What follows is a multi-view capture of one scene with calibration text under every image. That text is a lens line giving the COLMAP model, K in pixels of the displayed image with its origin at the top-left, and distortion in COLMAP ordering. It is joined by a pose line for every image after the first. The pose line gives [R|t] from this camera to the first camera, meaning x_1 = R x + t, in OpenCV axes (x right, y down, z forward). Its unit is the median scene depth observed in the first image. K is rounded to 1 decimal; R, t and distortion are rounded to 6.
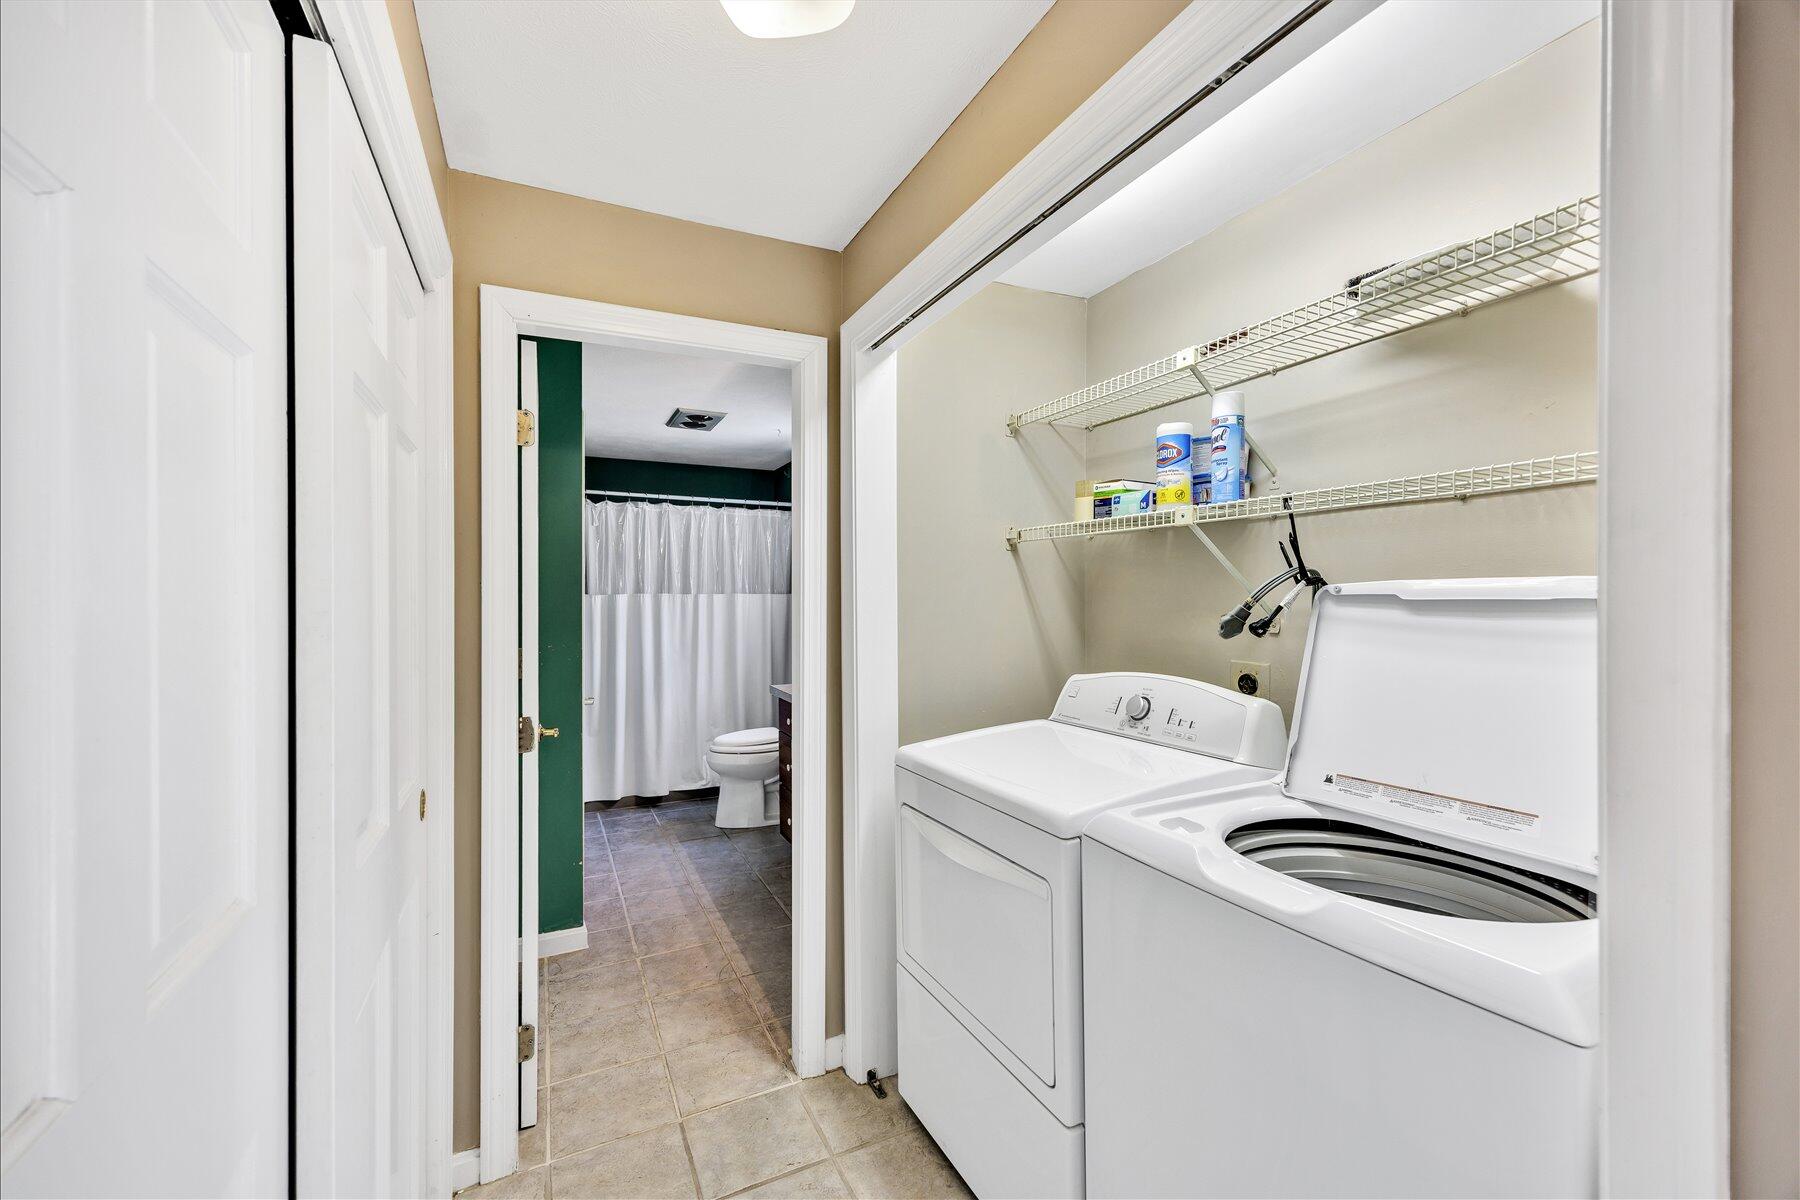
lens RADIAL K [[729.3, 0, 900.0], [0, 729.3, 597.6], [0, 0, 1]] dist [0.001064, 0.000098]
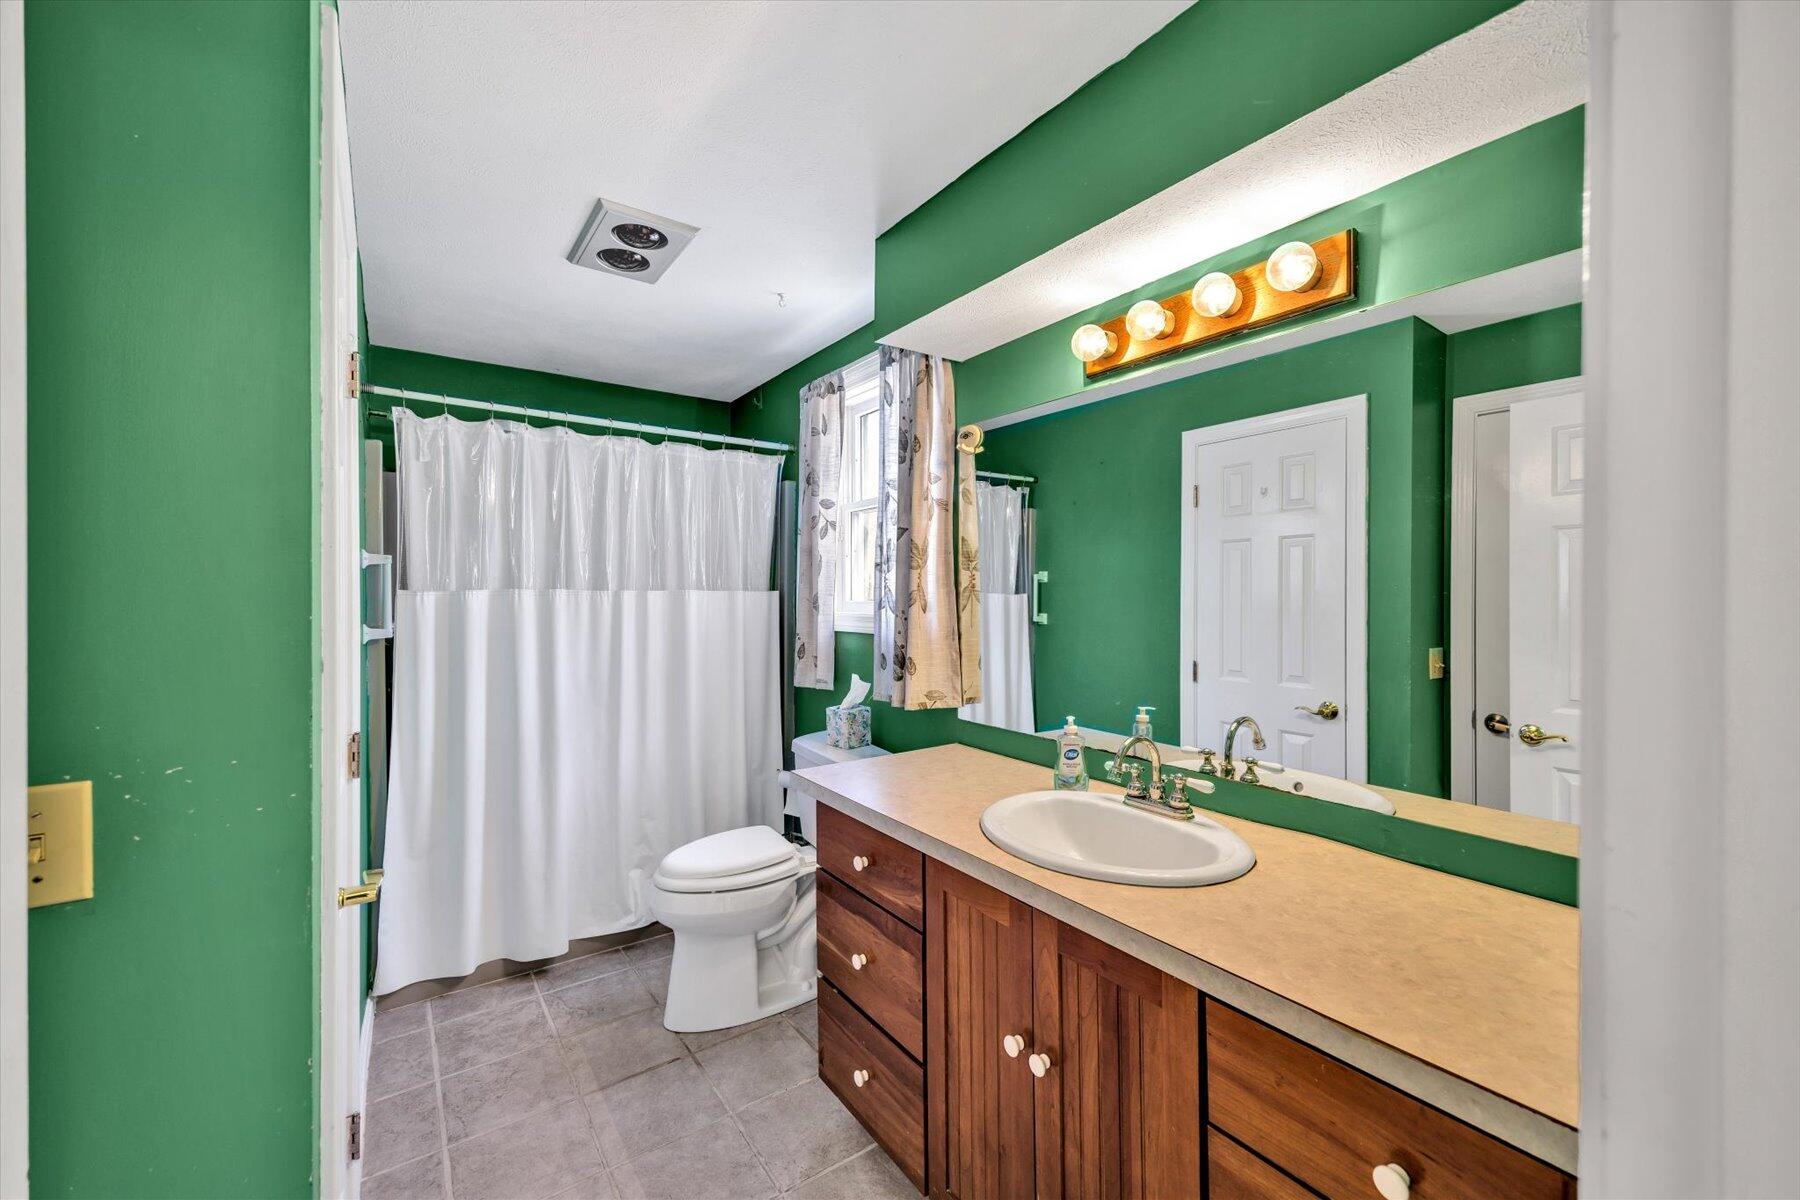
lens RADIAL K [[729.3, 0, 900.7], [0, 729.3, 602.1], [0, 0, 1]] dist [0.001064, 0.000098]
pose [[0.988613, 0.000936, 0.150479, -0.148765], [-0.001490, 0.999993, 0.003565, 0.002028], [-0.150475, -0.003748, 0.988607, 0.408994]]
